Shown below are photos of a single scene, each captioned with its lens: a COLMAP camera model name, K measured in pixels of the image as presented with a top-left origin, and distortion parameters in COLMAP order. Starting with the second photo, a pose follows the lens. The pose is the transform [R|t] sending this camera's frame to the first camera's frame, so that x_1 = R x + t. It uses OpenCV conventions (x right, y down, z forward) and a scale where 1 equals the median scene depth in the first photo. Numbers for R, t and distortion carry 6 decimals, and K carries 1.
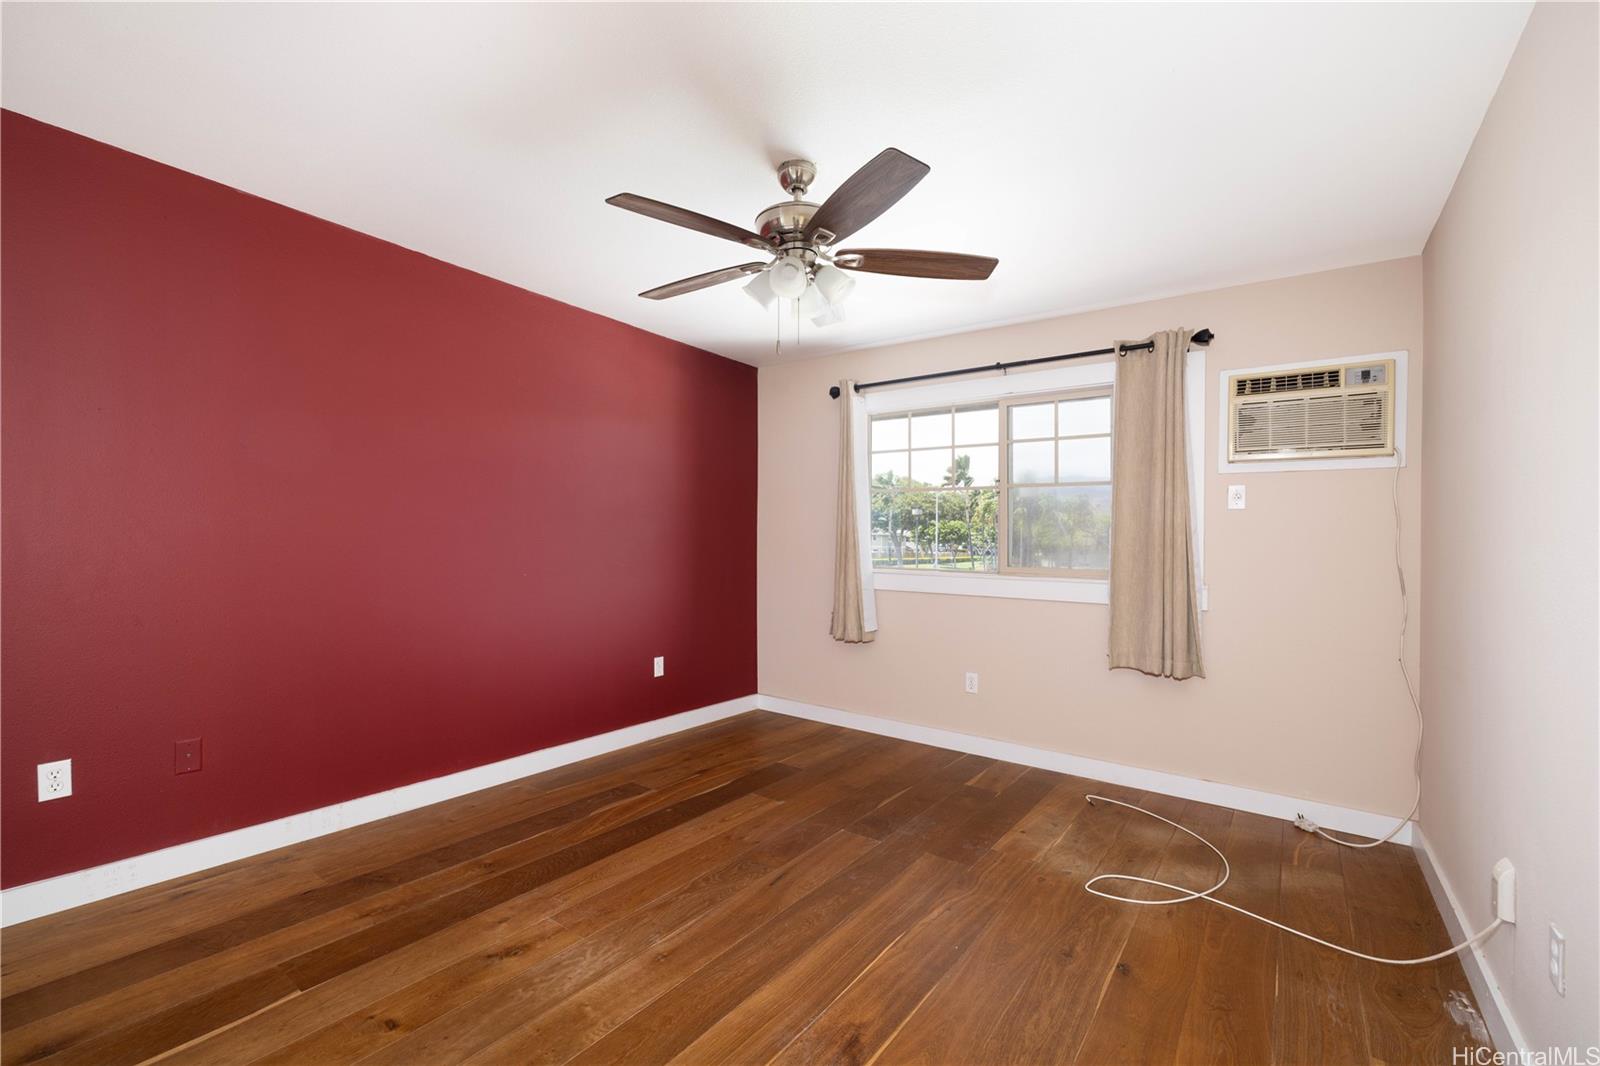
lens RADIAL K [[674.2, 0, 800.0], [0, 674.2, 533.0], [0, 0, 1]] dist [-0.001086, 0.000081]
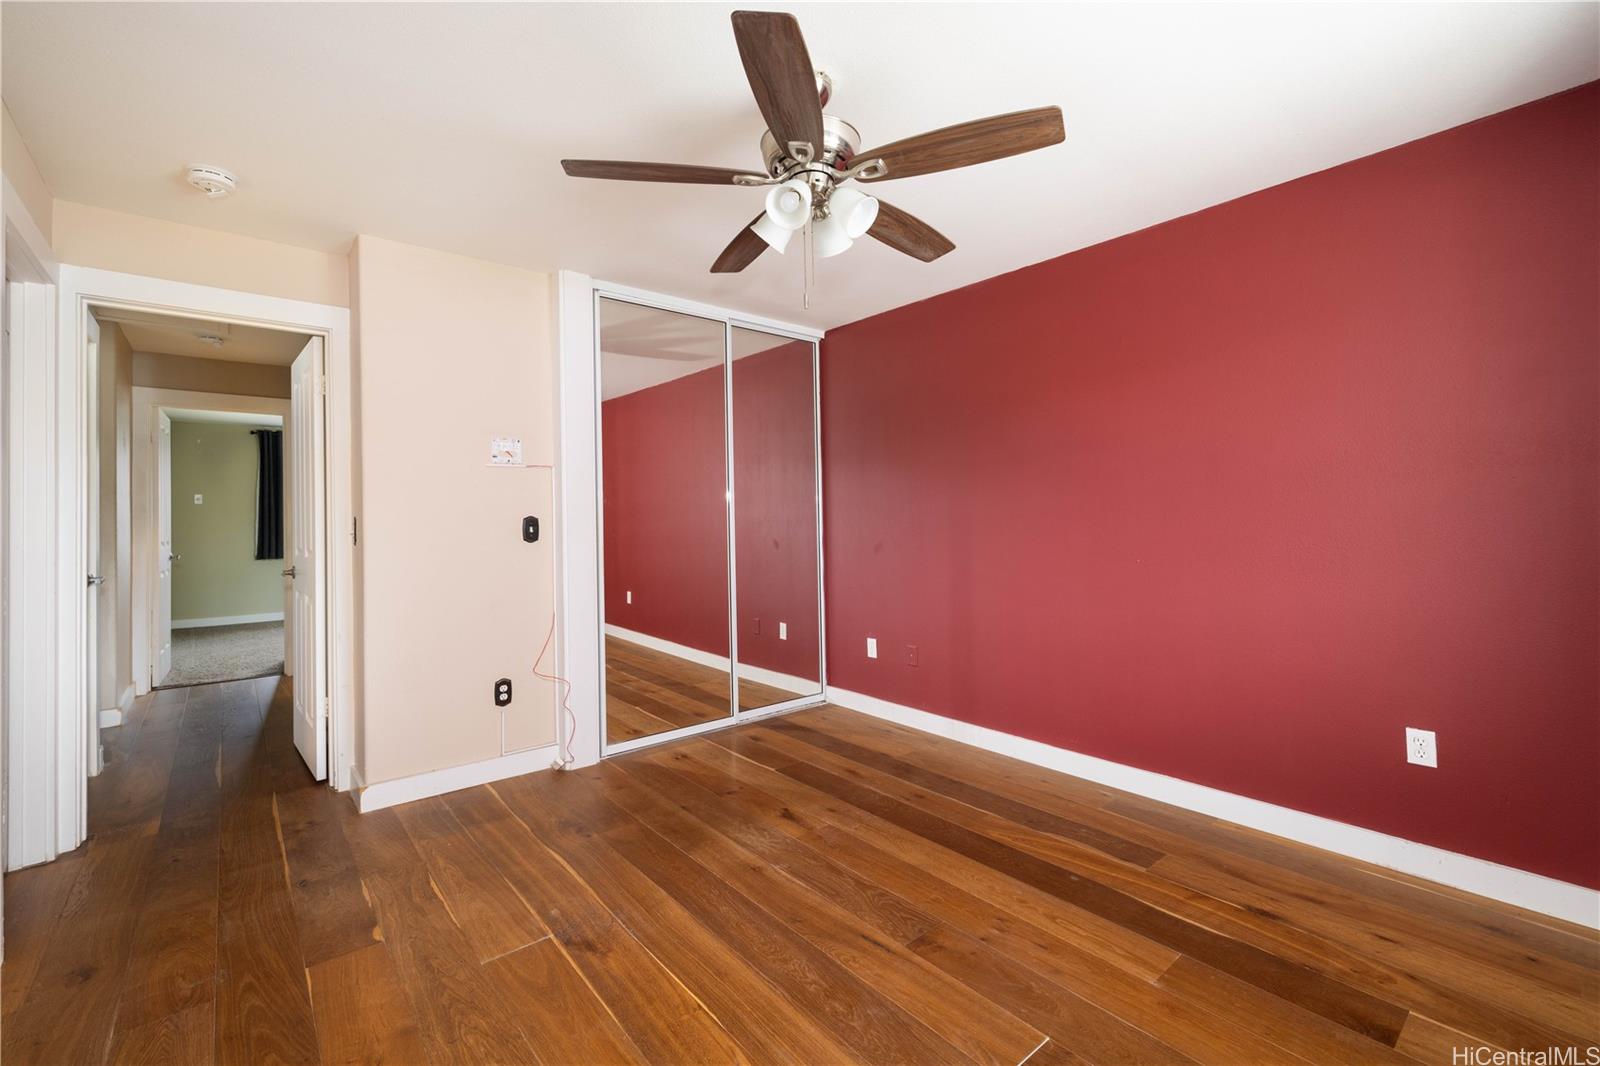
lens RADIAL K [[698.7, 0, 800.0], [0, 698.7, 533.0], [0, 0, 1]] dist [0.000091, 0.000000]
pose [[-0.249716, 0.001009, -0.968319, 0.804422], [0.018658, 0.999819, -0.003769, 0.032656], [0.968139, -0.019008, -0.249689, 1.154328]]
